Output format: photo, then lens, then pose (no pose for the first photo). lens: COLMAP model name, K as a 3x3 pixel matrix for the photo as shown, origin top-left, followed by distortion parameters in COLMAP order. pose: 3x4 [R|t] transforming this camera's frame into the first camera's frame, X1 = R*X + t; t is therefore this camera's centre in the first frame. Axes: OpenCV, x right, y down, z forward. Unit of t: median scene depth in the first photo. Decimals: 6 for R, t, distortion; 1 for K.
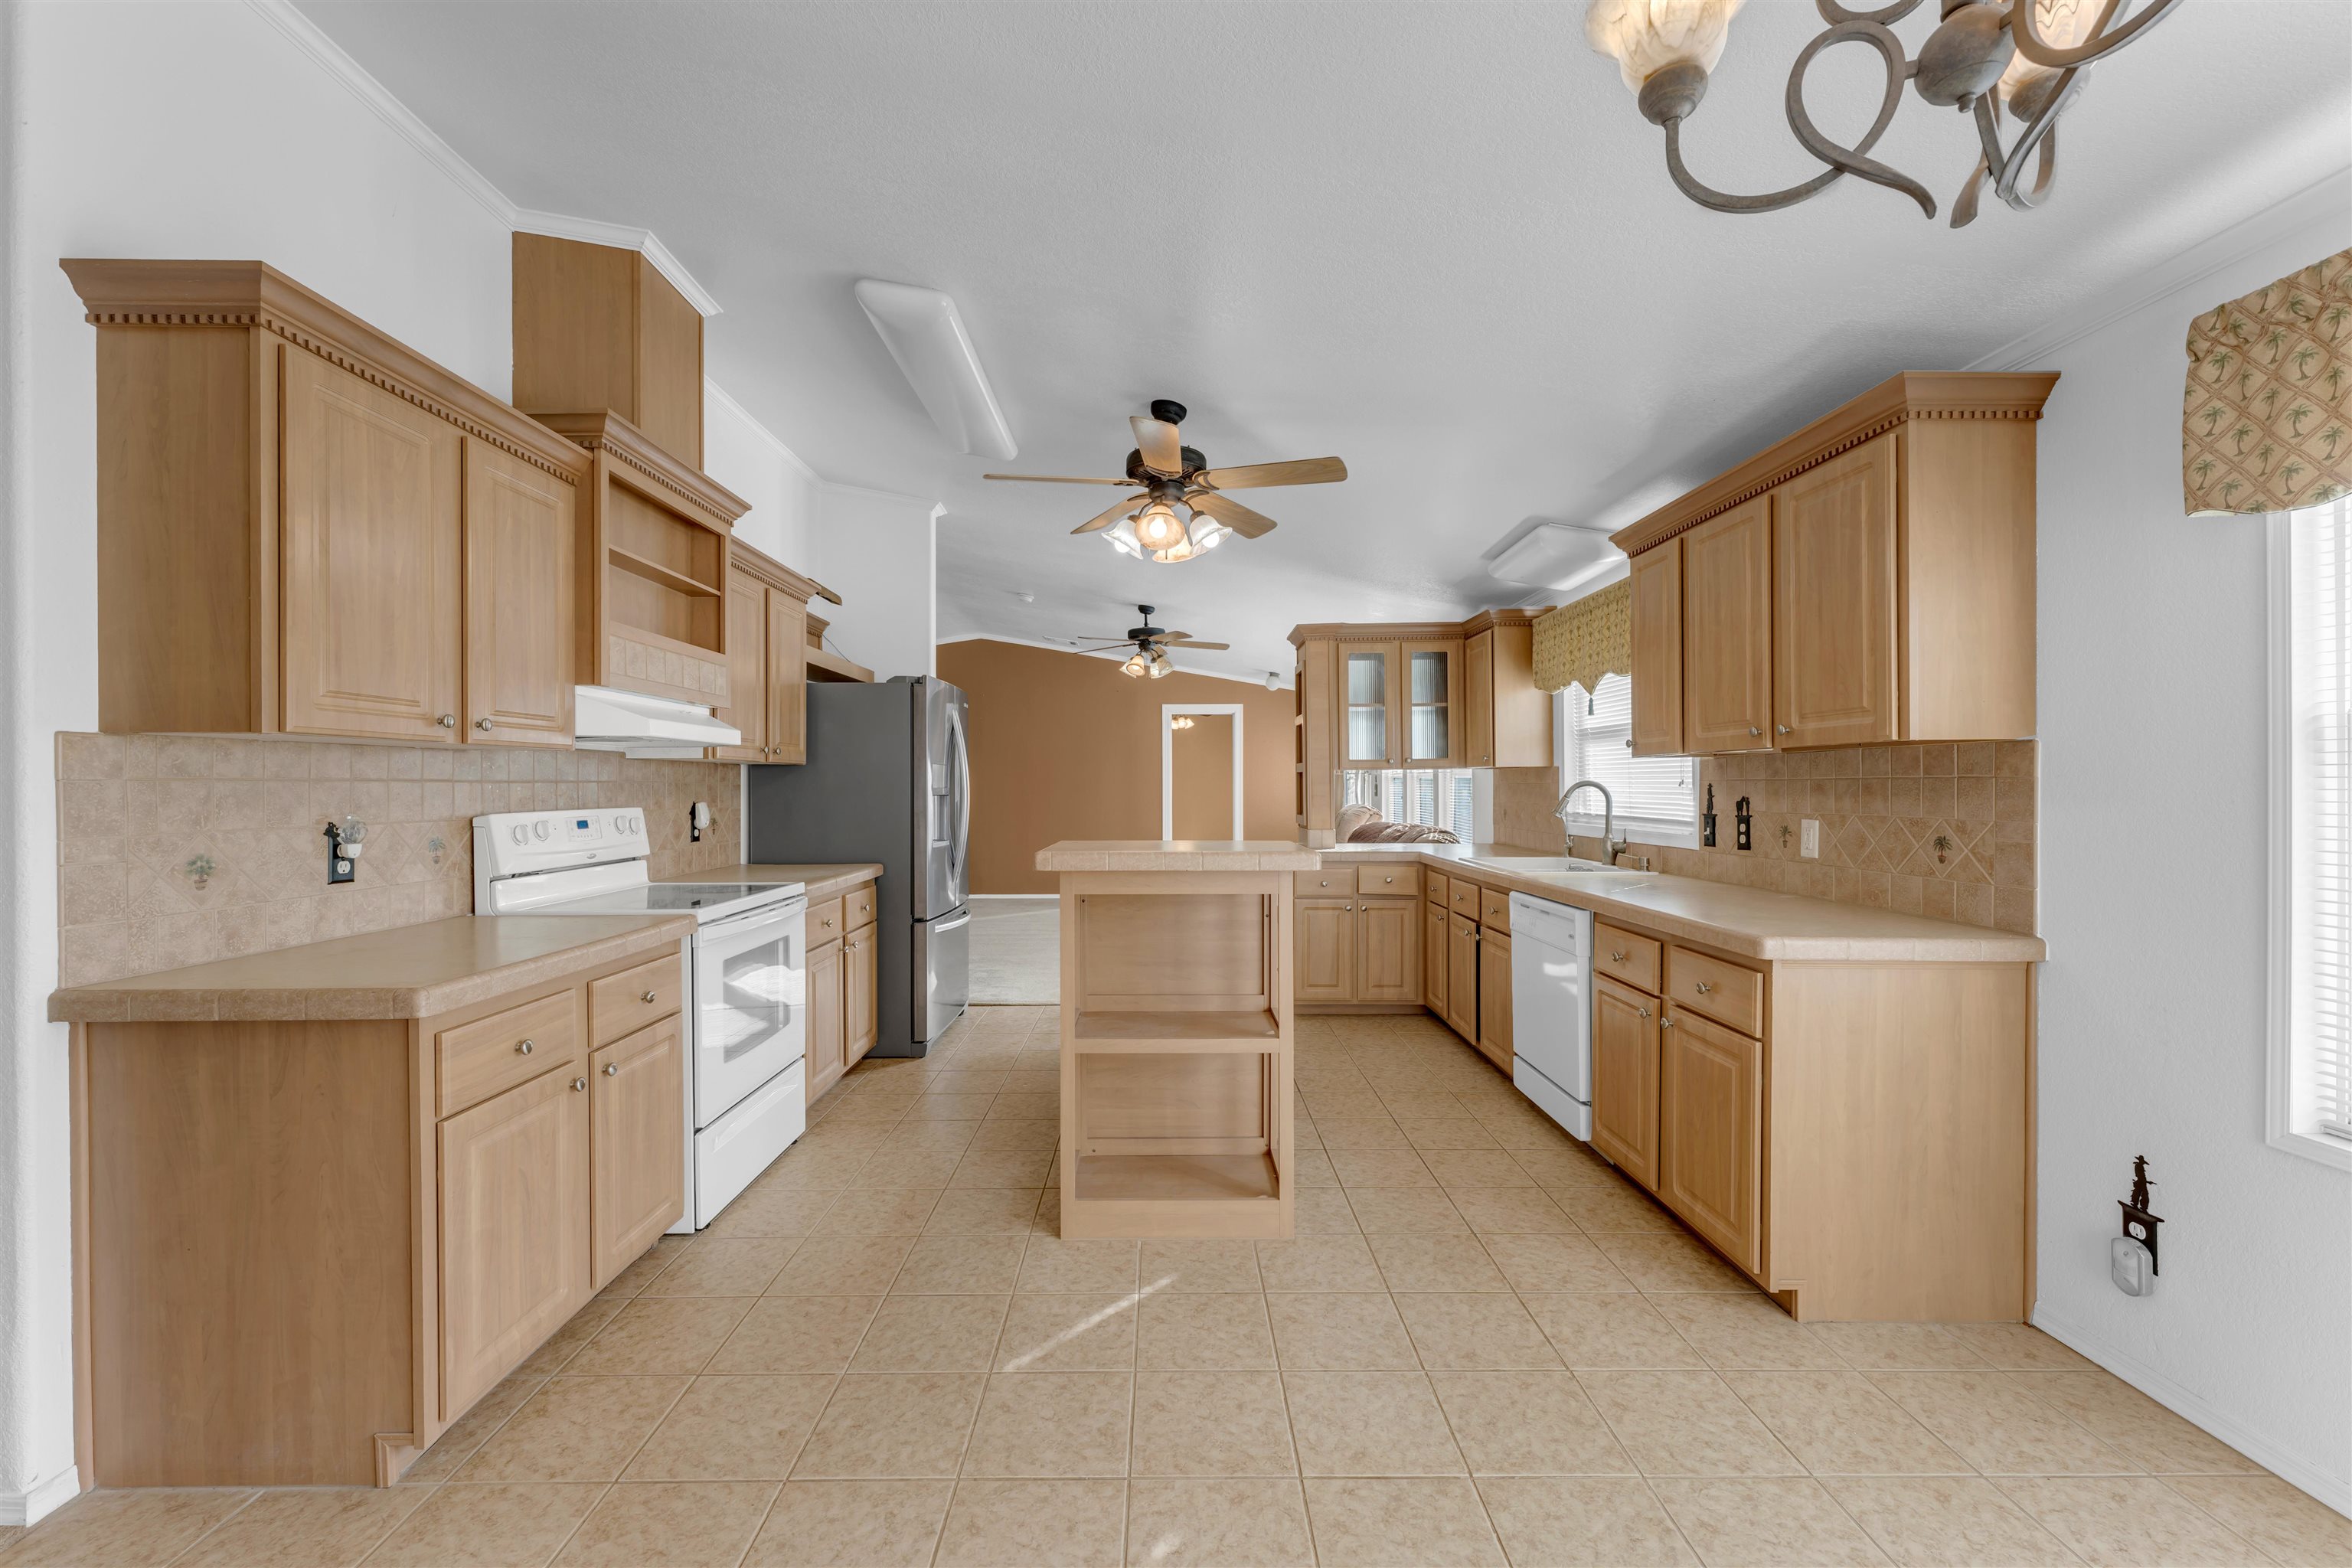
lens RADIAL K [[952.3, 0, 1165.1], [0, 952.3, 788.0], [0, 0, 1]] dist [-0.000658, -0.000367]
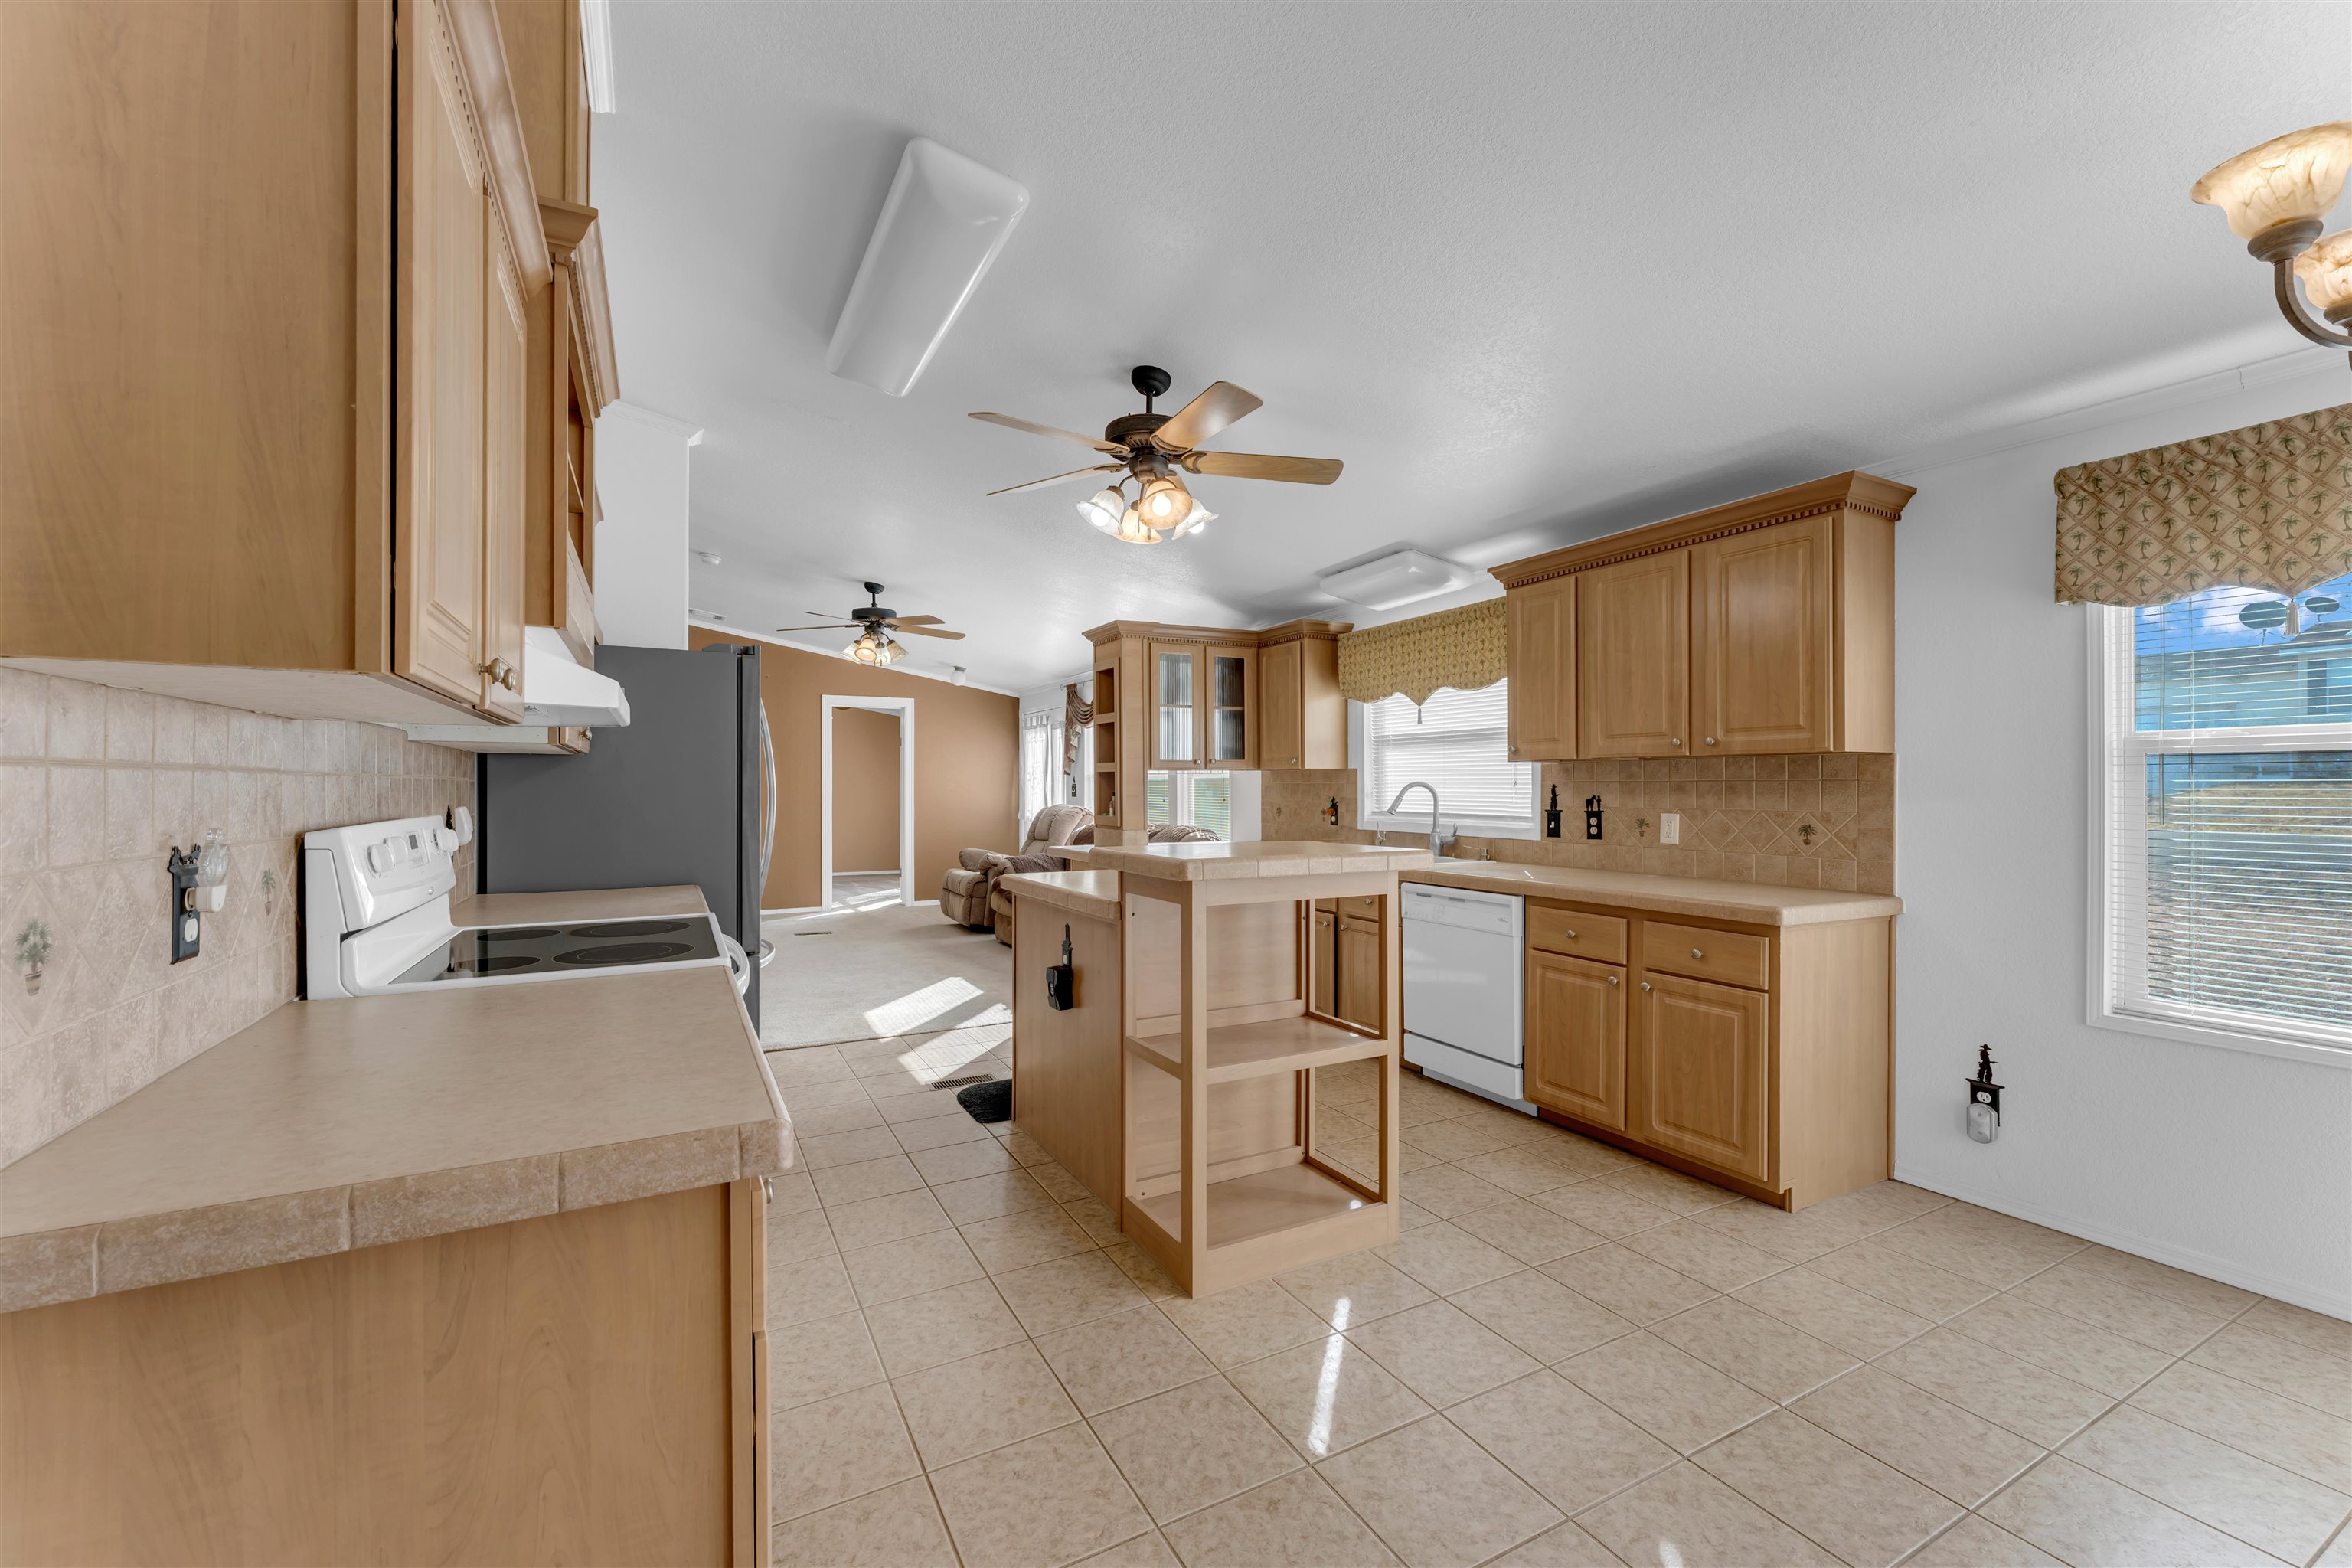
lens RADIAL K [[952.3, 0, 1172.3], [0, 952.3, 786.0], [0, 0, 1]] dist [-0.000658, -0.000367]
pose [[0.882002, 0.003017, 0.471236, -0.595371], [-0.001390, 0.999992, -0.003801, 0.003294], [-0.471244, 0.002697, 0.881999, 0.252947]]
